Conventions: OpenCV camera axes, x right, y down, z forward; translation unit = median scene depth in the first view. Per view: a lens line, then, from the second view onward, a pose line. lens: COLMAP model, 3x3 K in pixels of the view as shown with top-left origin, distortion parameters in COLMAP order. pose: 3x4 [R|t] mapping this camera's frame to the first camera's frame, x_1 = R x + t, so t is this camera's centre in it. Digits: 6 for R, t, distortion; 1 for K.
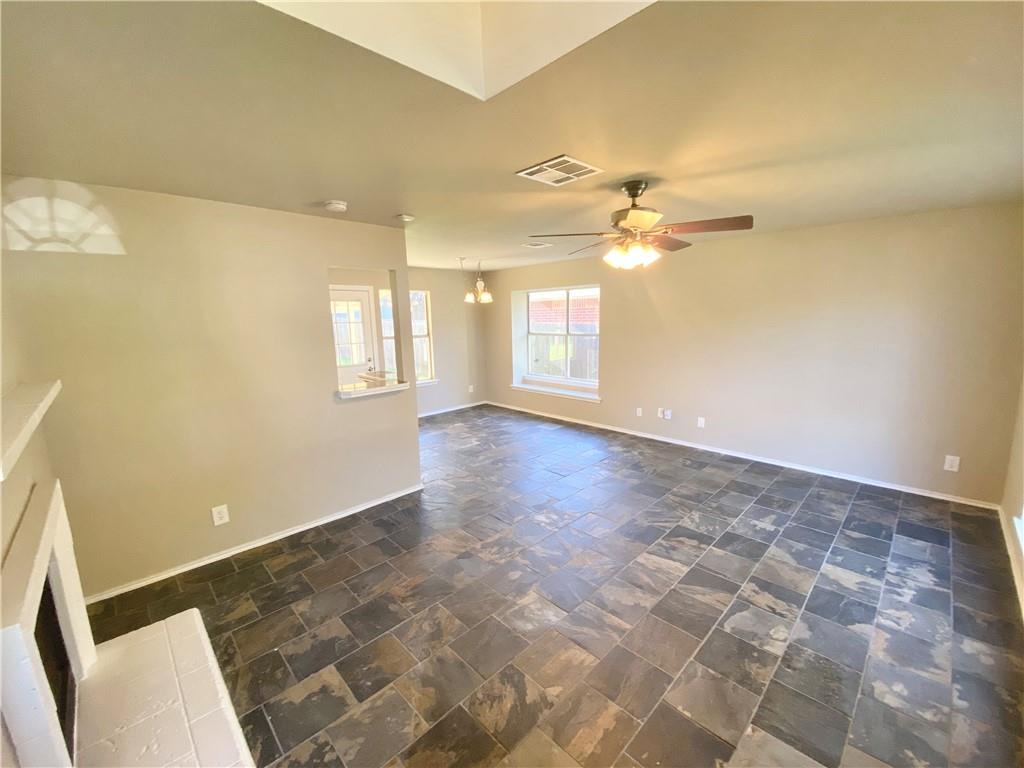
lens RADIAL K [[415.8, 0, 507.6], [0, 415.8, 376.5], [0, 0, 1]] dist [-0.001025, -0.010753]
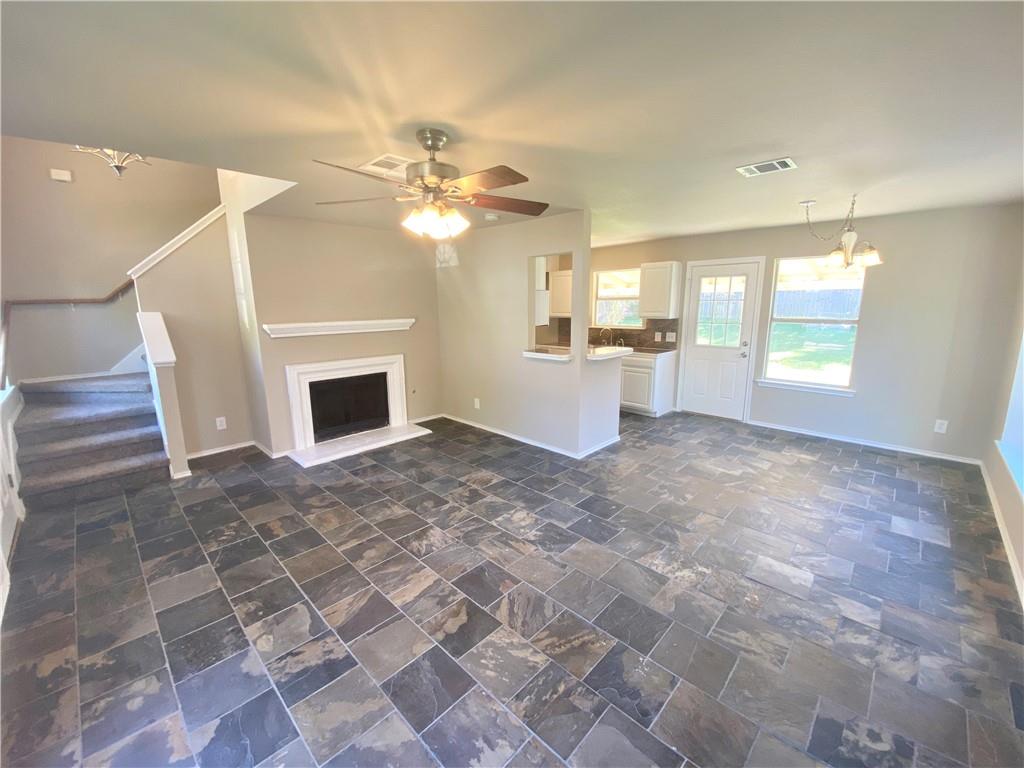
lens RADIAL K [[415.8, 0, 521.2], [0, 415.8, 377.9], [0, 0, 1]] dist [-0.001025, -0.010753]
pose [[0.047904, 0.209014, -0.976739, 1.260195], [-0.148716, 0.968455, 0.199948, -0.191259], [0.987719, 0.135679, 0.077477, 1.217344]]
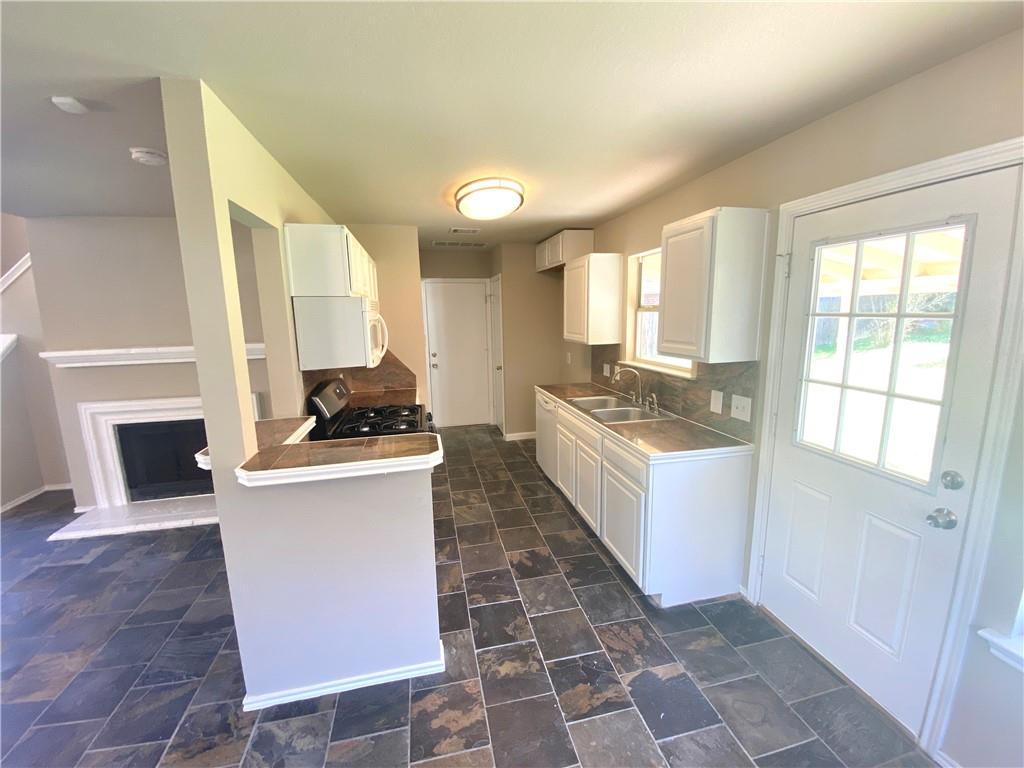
lens RADIAL K [[415.8, 0, 515.4], [0, 415.8, 378.0], [0, 0, 1]] dist [-0.001025, -0.010753]
pose [[-0.506887, 0.172645, -0.844547, -0.077670], [-0.101392, 0.960996, 0.257304, -0.323303], [0.856029, 0.216055, -0.469612, 2.228357]]
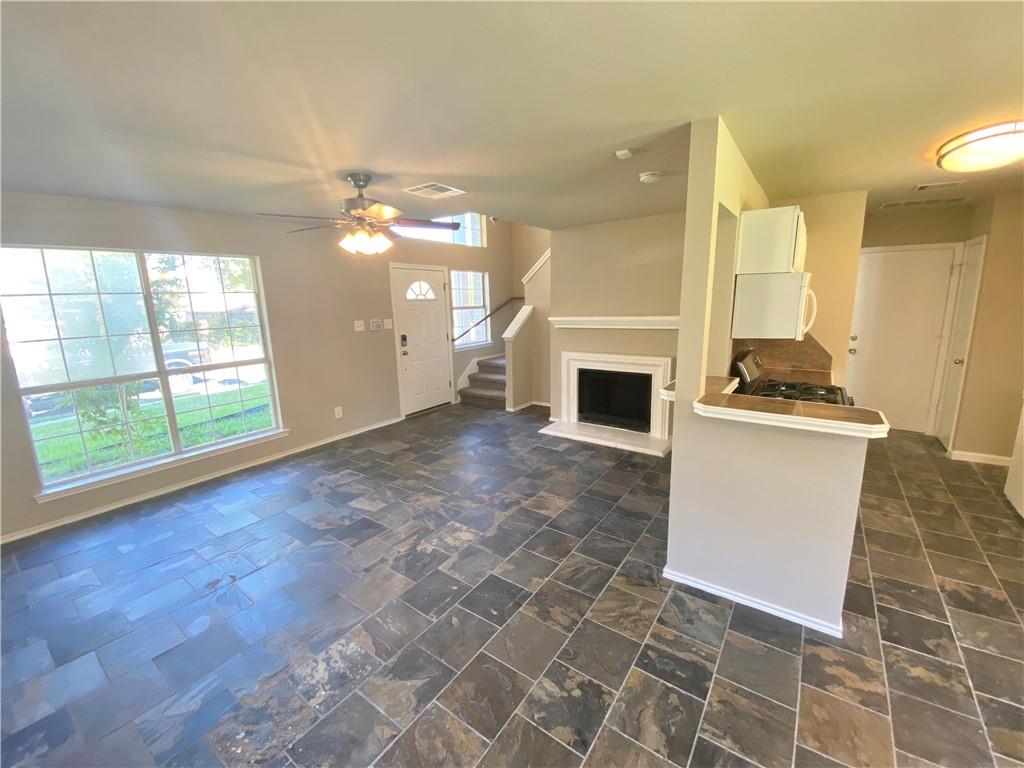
lens RADIAL K [[415.8, 0, 506.9], [0, 415.8, 378.8], [0, 0, 1]] dist [-0.001025, -0.010753]
pose [[-0.983209, 0.083659, -0.162174, 0.148941], [0.023521, 0.939405, 0.342000, -0.337988], [0.180959, 0.332444, -0.925600, 2.317246]]
